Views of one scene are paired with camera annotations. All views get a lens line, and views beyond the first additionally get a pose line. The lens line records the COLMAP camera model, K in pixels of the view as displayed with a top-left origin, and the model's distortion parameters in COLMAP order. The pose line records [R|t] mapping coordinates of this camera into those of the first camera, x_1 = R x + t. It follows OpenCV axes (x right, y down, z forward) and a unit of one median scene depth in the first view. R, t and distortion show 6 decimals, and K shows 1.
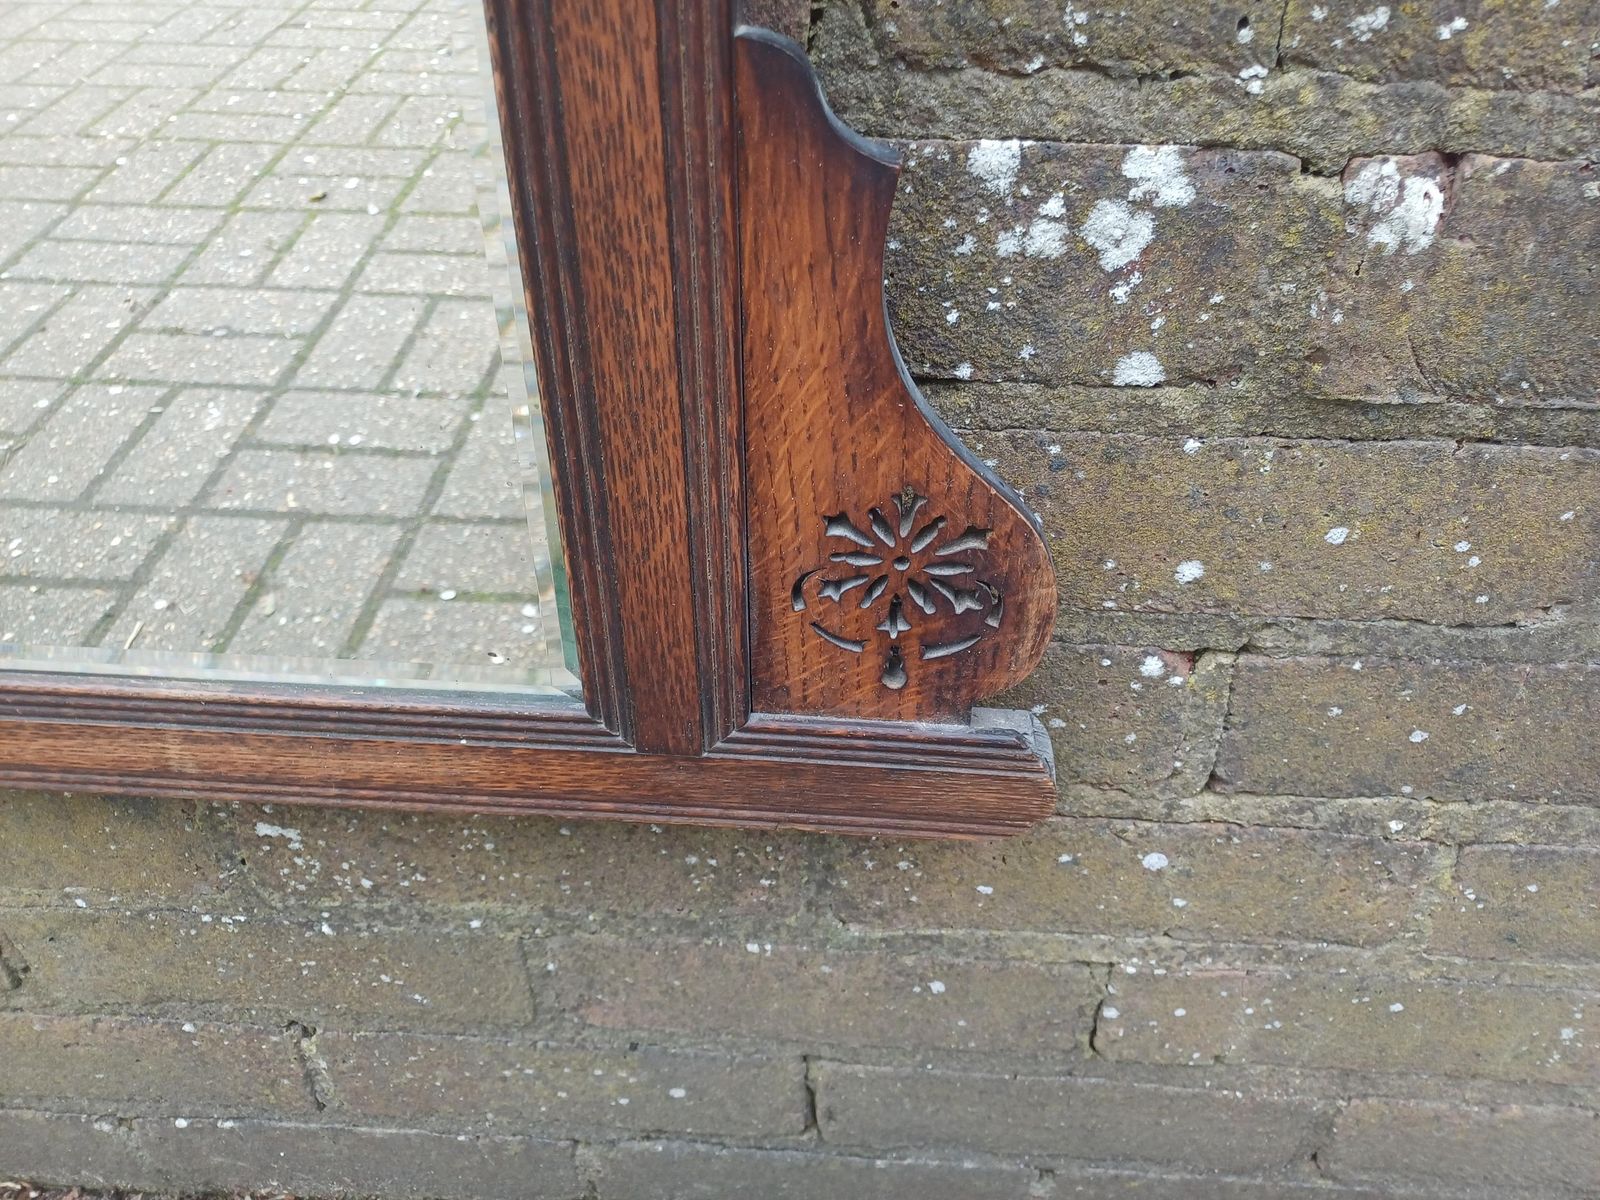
lens RADIAL K [[1182.5, 0, 813.1], [0, 1182.5, 594.9], [0, 0, 1]] dist [0.065644, -0.069213]
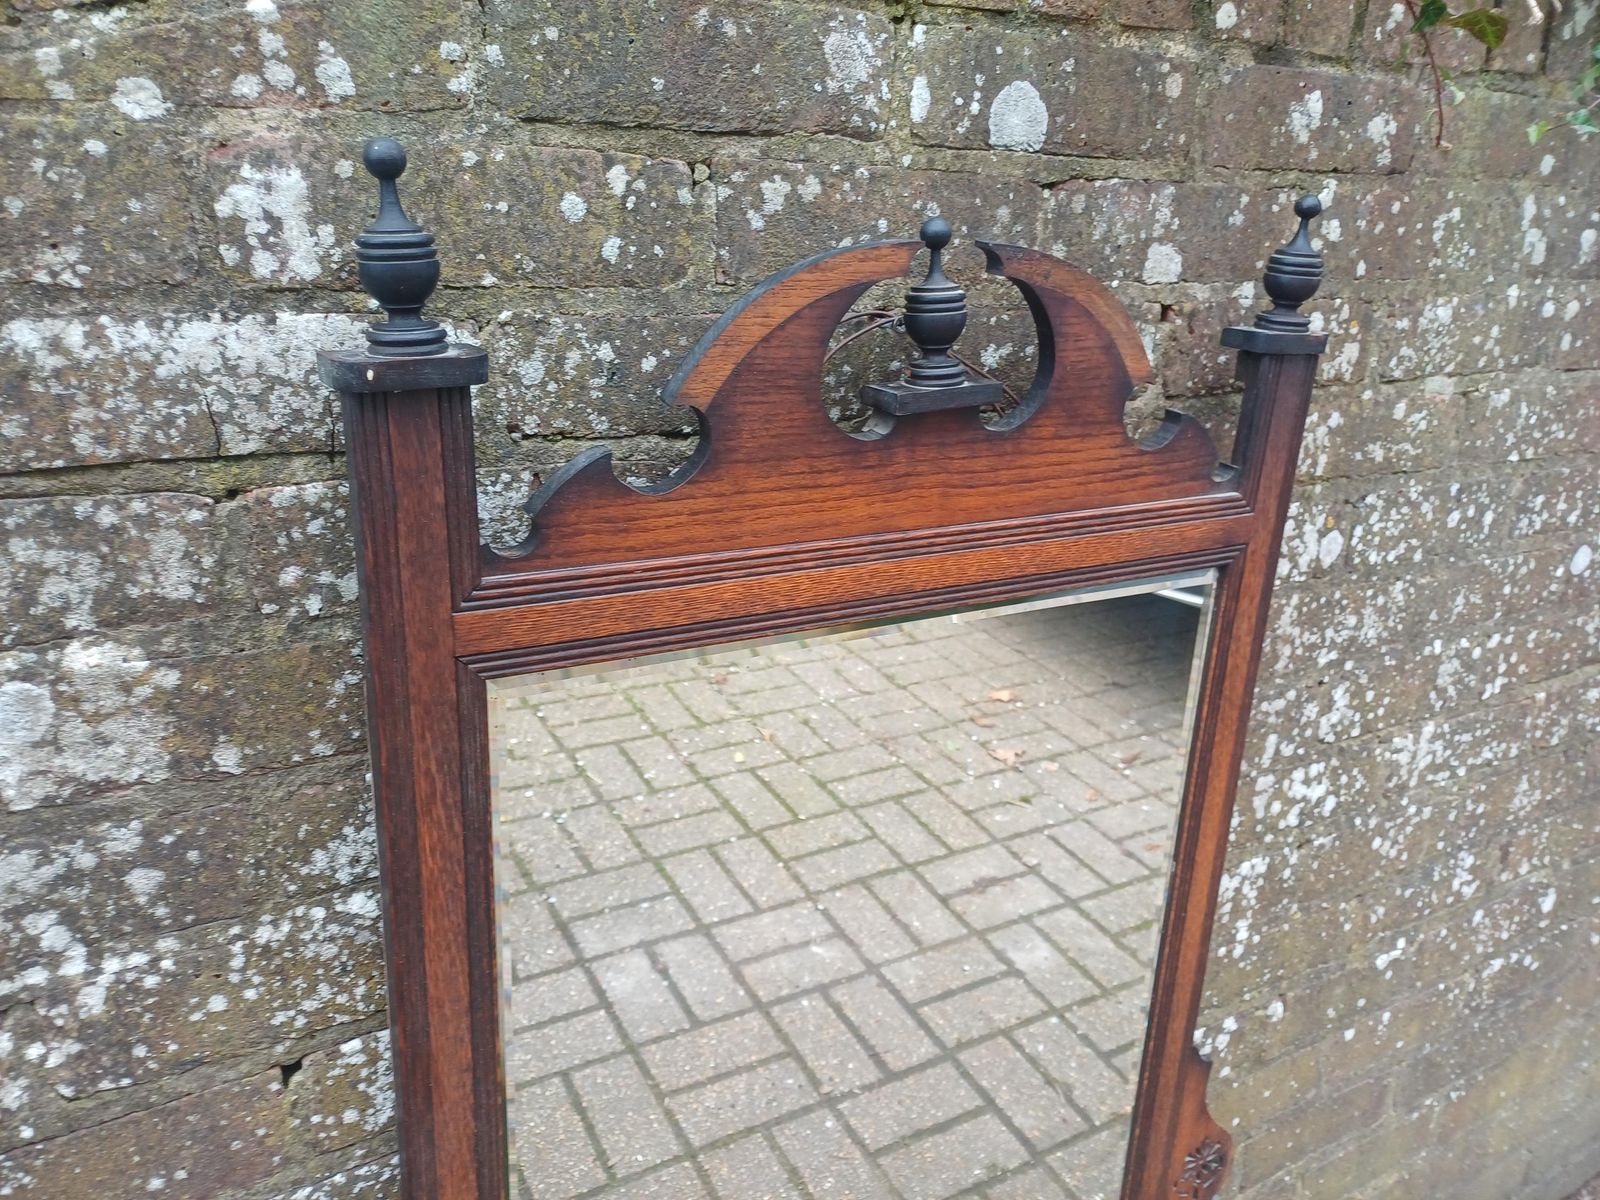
lens RADIAL K [[1182.5, 0, 804.0], [0, 1182.5, 577.2], [0, 0, 1]] dist [0.065644, -0.069213]
pose [[0.837810, -0.149928, 0.524972, -1.655290], [0.310876, 0.921456, -0.232970, -0.770553], [-0.448810, 0.358385, 0.818614, -1.240917]]
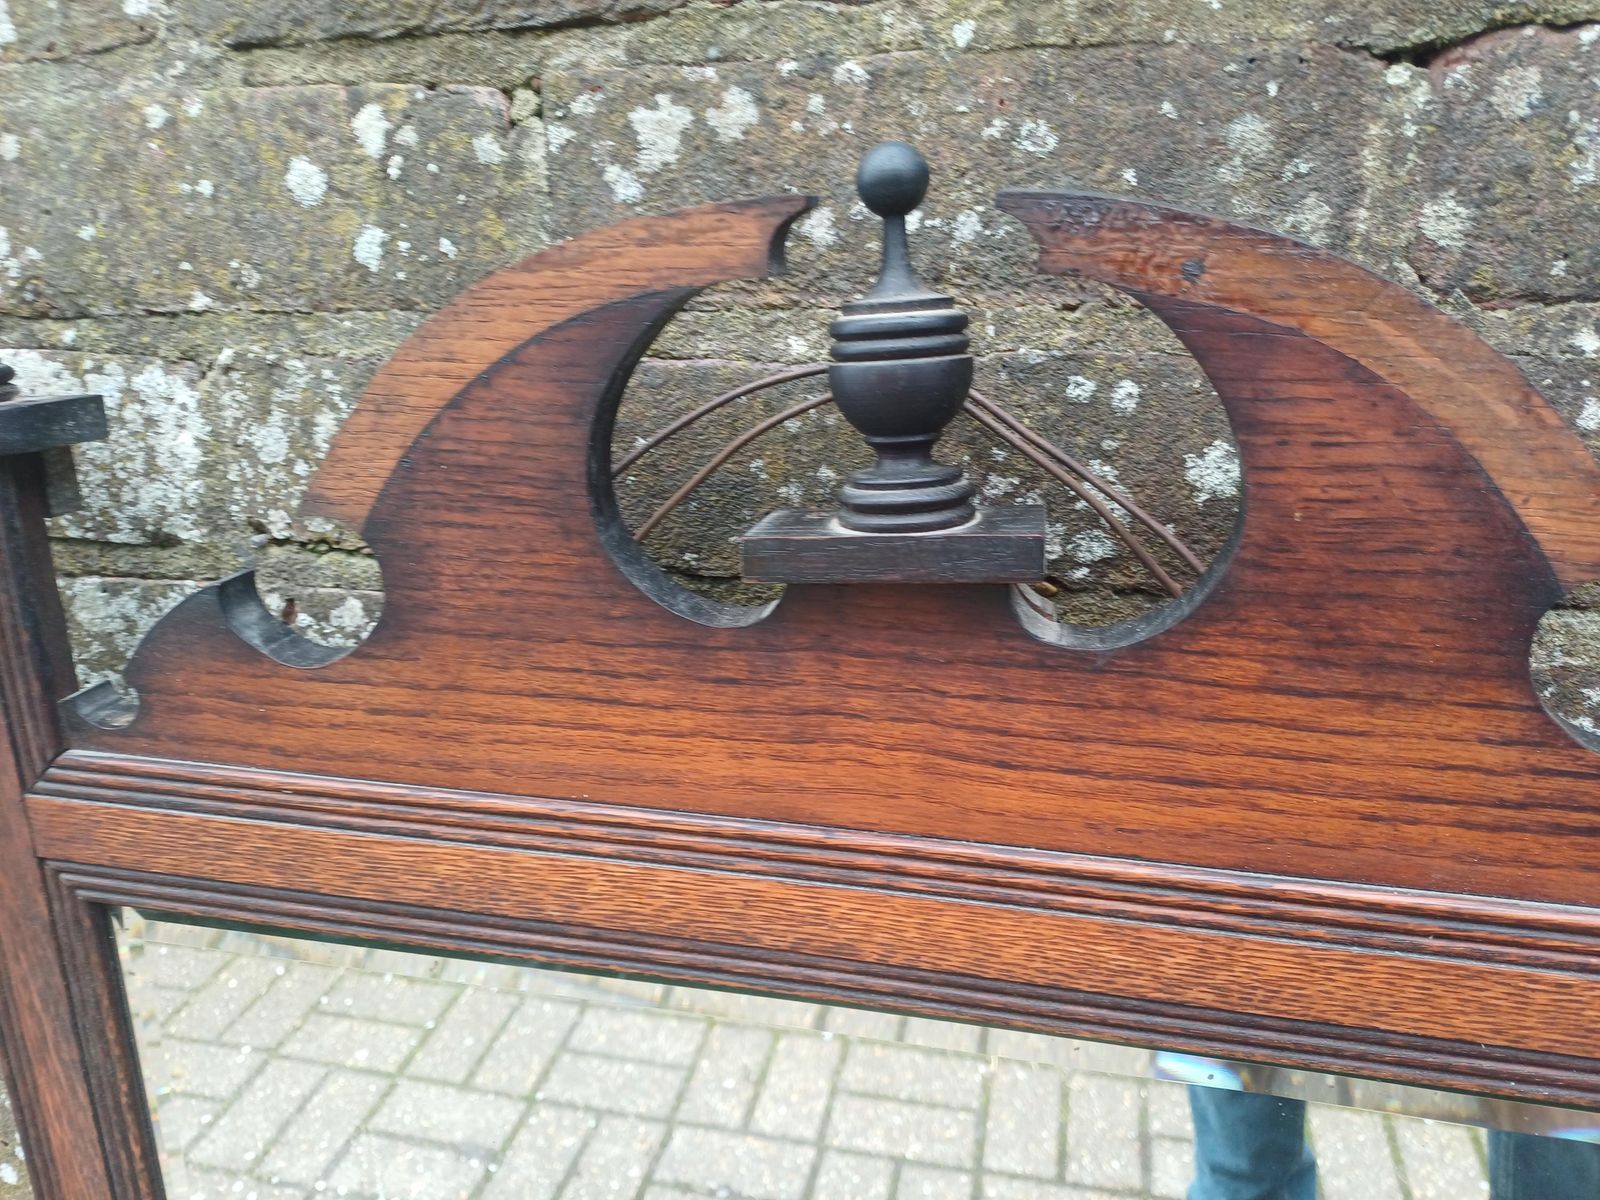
lens RADIAL K [[1182.5, 0, 816.4], [0, 1182.5, 600.3], [0, 0, 1]] dist [0.065644, -0.069213]
pose [[0.984396, 0.021327, -0.174668, -0.635071], [-0.084593, 0.927759, -0.363466, -1.003486], [0.154298, 0.372570, 0.915087, -0.780710]]
